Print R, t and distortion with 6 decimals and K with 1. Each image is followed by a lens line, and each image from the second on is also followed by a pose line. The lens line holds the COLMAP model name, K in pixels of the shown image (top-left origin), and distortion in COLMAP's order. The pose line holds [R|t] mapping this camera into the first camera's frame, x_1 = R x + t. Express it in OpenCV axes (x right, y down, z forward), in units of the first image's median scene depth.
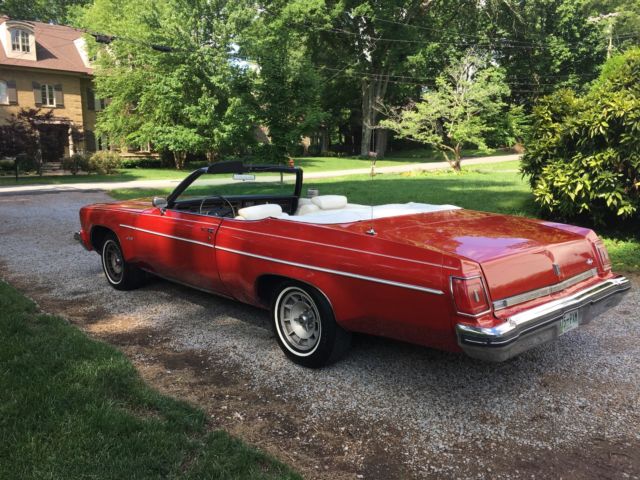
lens RADIAL K [[556.3, 0, 320.0], [0, 556.3, 240.0], [0, 0, 1]] dist [0.087691, -0.113806]
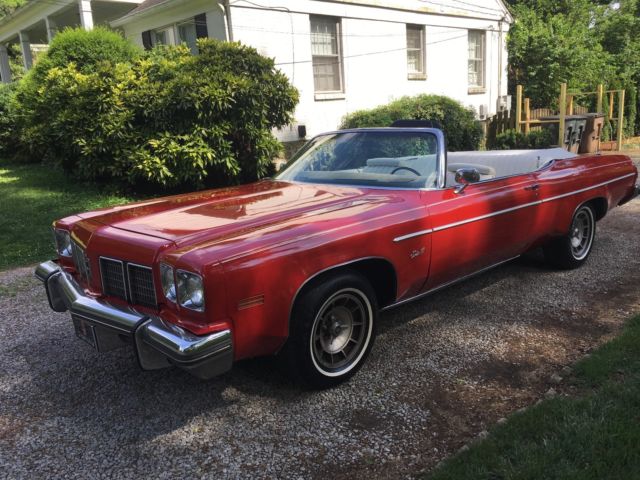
lens RADIAL K [[556.3, 0, 320.0], [0, 556.3, 240.0], [0, 0, 1]] dist [0.087691, -0.113806]
pose [[-0.008947, -0.203567, 0.979020, -0.239688], [0.202885, 0.958326, 0.201118, -0.040499], [-0.979162, 0.200428, 0.032727, 0.284283]]
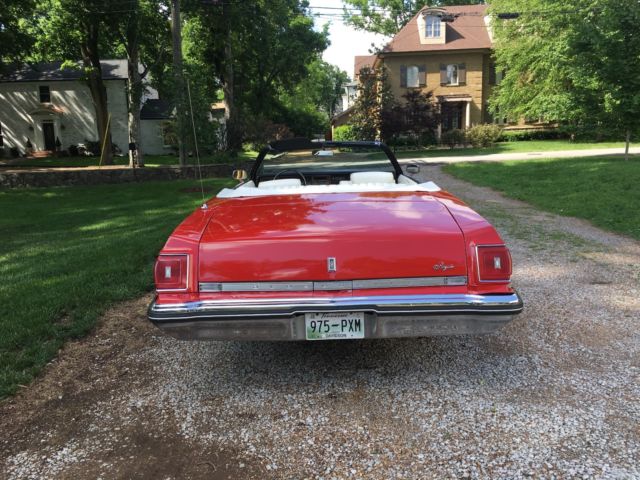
lens RADIAL K [[556.3, 0, 320.0], [0, 556.3, 240.0], [0, 0, 1]] dist [0.087691, -0.113806]
pose [[0.712373, 0.107816, -0.693470, 0.162337], [-0.073859, 0.994159, 0.078692, -0.008305], [0.697904, -0.004839, 0.716175, 0.063068]]
